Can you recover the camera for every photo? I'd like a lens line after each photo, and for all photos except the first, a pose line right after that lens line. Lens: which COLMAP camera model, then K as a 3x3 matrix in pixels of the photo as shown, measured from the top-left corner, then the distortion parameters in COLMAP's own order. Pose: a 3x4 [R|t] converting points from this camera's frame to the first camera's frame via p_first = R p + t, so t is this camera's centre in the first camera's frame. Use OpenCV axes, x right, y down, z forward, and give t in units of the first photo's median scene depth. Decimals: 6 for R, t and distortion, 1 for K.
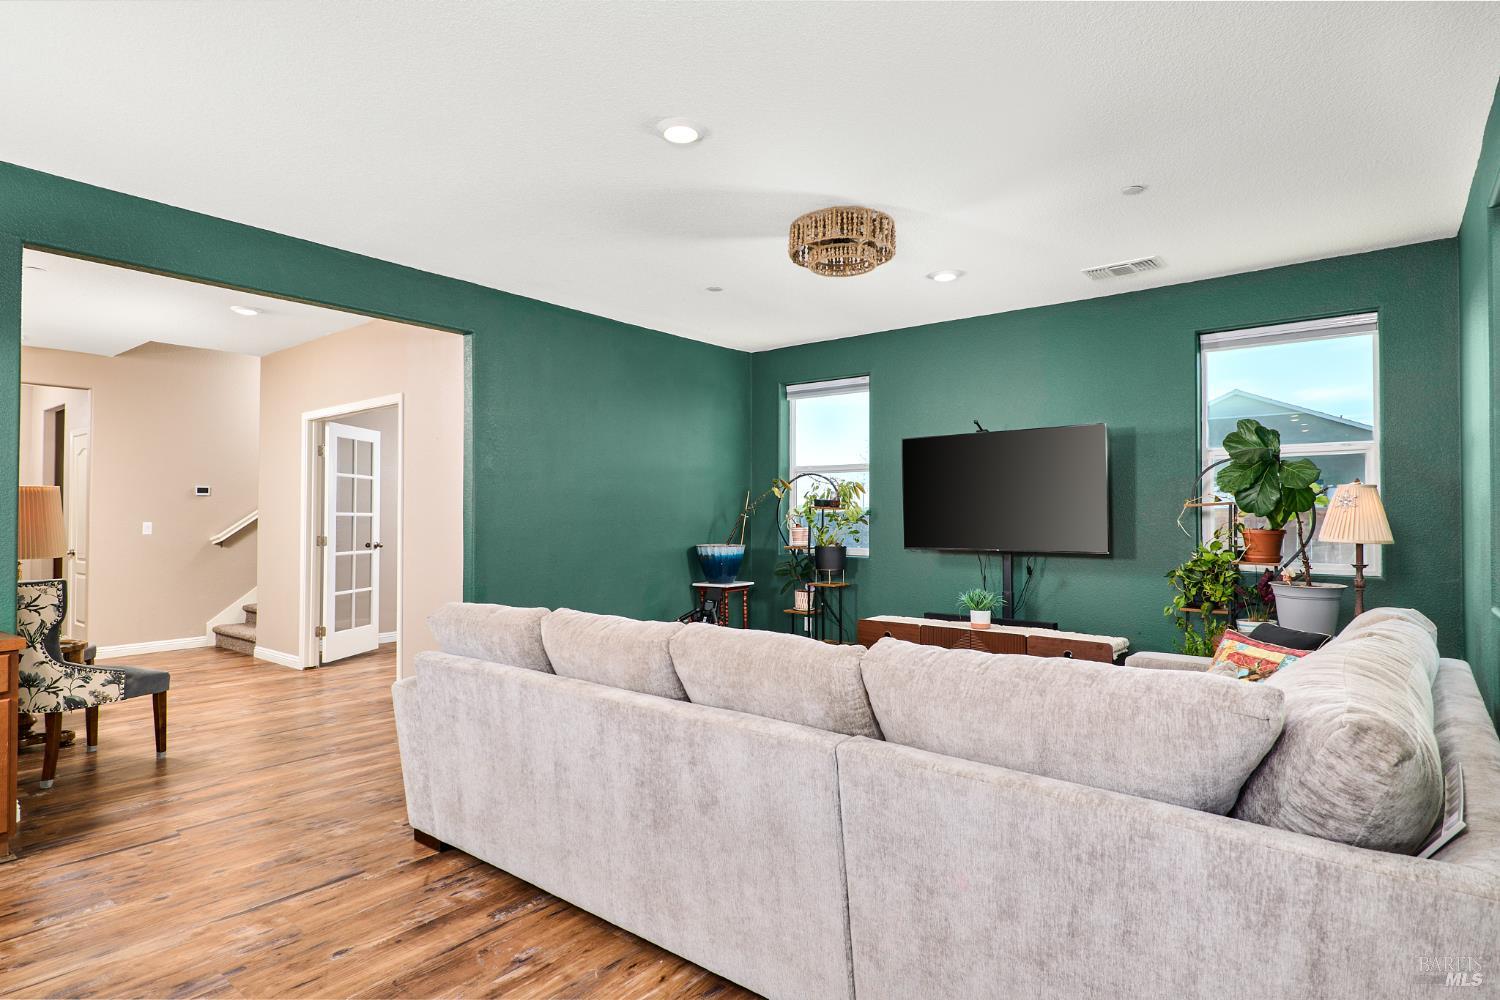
lens RADIAL K [[794.1, 0, 748.3], [0, 794.1, 497.3], [0, 0, 1]] dist [0.000508, 0.000711]
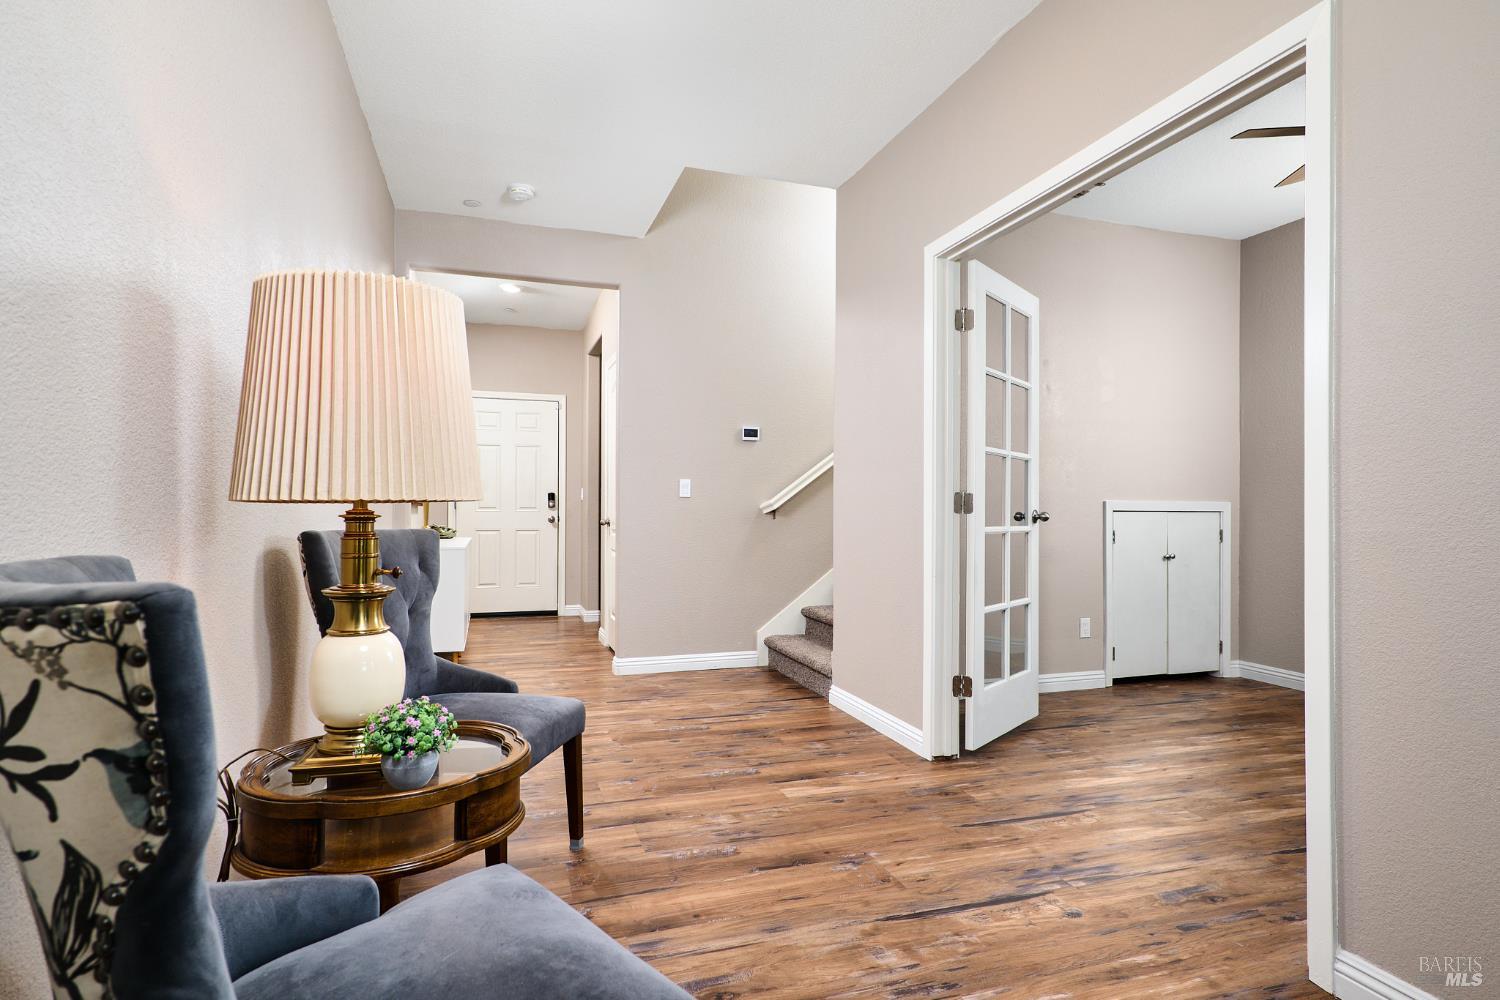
lens RADIAL K [[794.1, 0, 748.3], [0, 794.1, 497.9], [0, 0, 1]] dist [0.000508, 0.000711]
pose [[0.837697, 0.001686, -0.546132, -0.365028], [0.003834, 0.999952, 0.008969, 0.045567], [0.546122, -0.009608, 0.837651, 0.494385]]
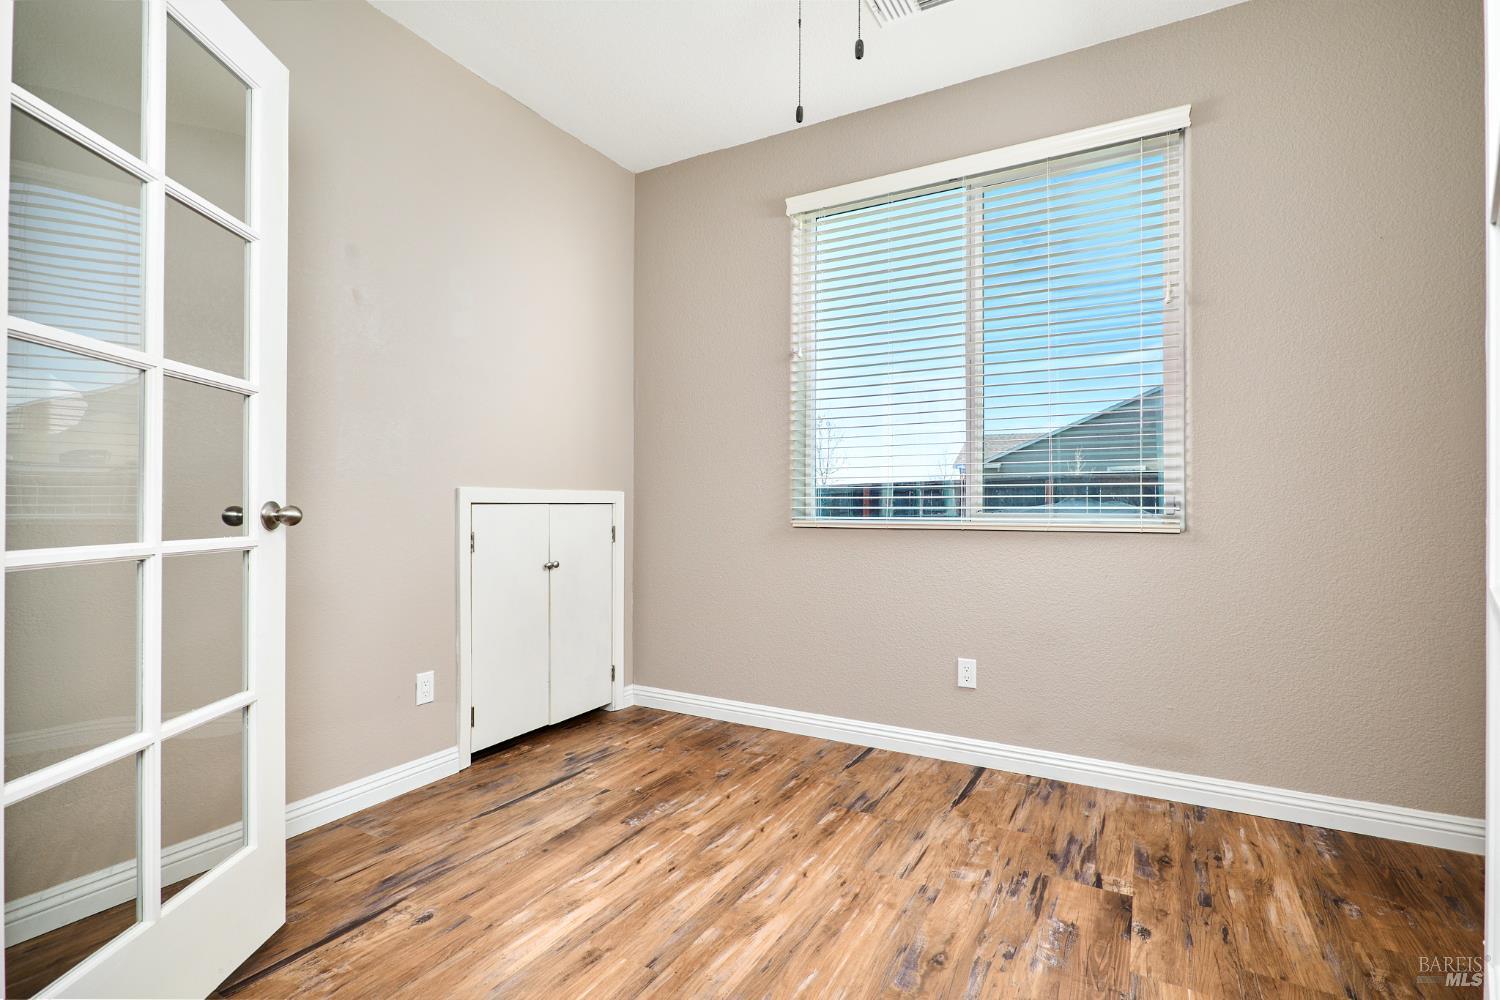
lens RADIAL K [[694.3, 0, 771.3], [0, 694.3, 501.8], [0, 0, 1]] dist [-0.010430, 0.001054]
pose [[0.983019, 0.004102, 0.183460, -0.379050], [-0.007958, 0.999763, 0.020285, 0.053645], [-0.183334, -0.021400, 0.982818, 0.812673]]
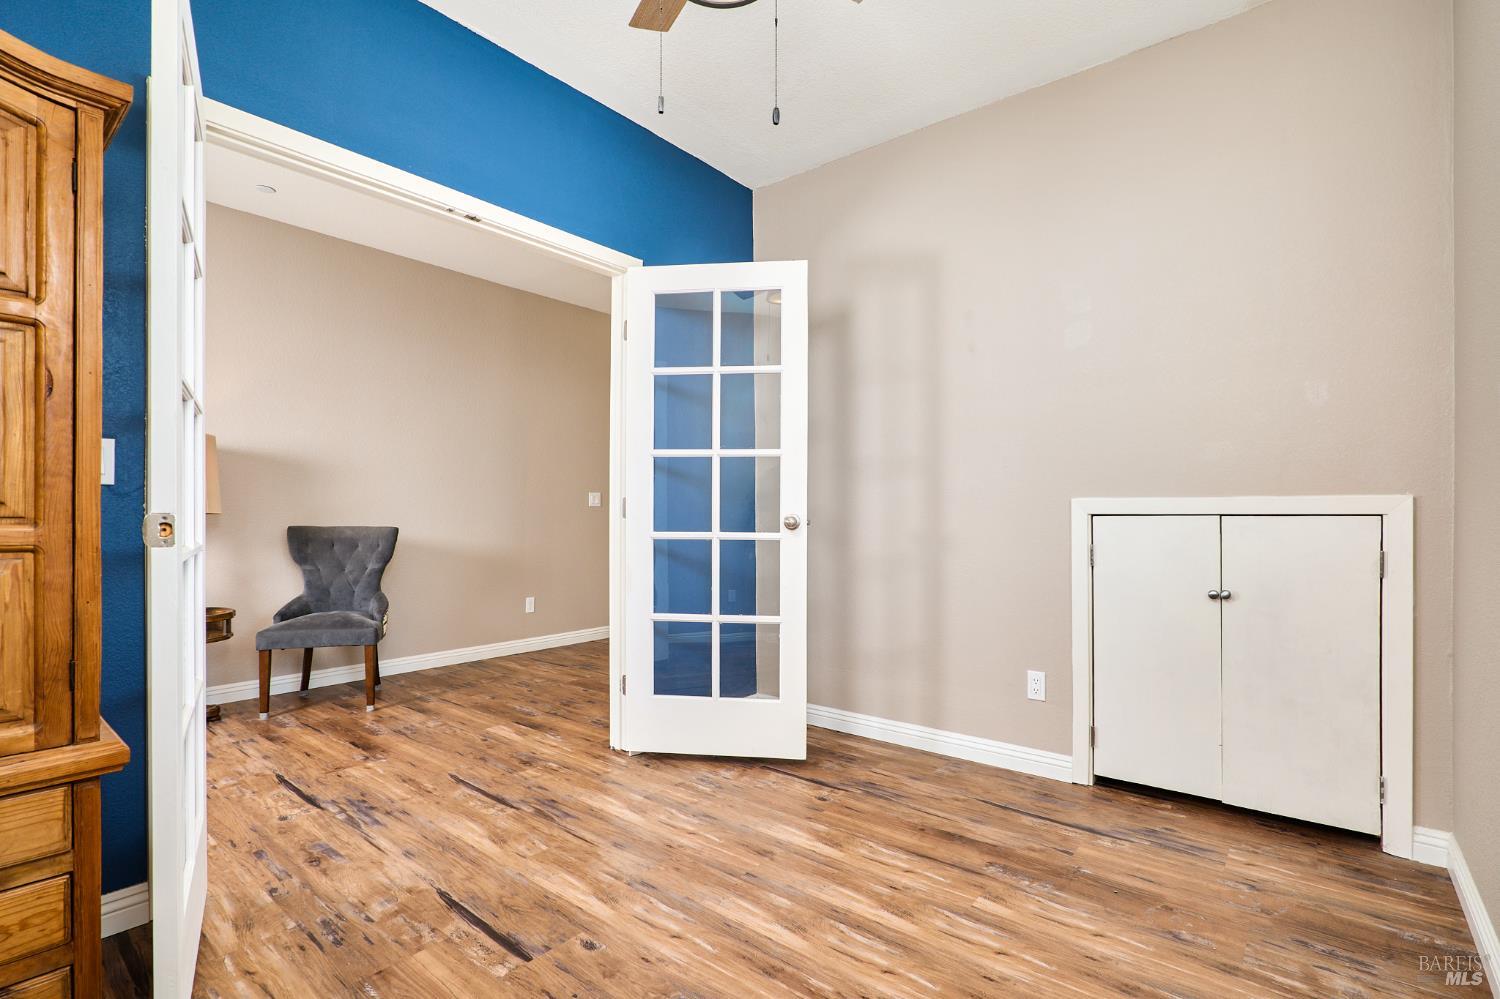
lens RADIAL K [[694.3, 0, 705.6], [0, 694.3, 513.9], [0, 0, 1]] dist [-0.010430, 0.001054]
pose [[-0.029222, 0.001945, -0.999571, -0.089424], [0.024102, 0.999709, 0.001240, 0.057775], [0.999282, -0.024055, -0.029260, 1.029576]]
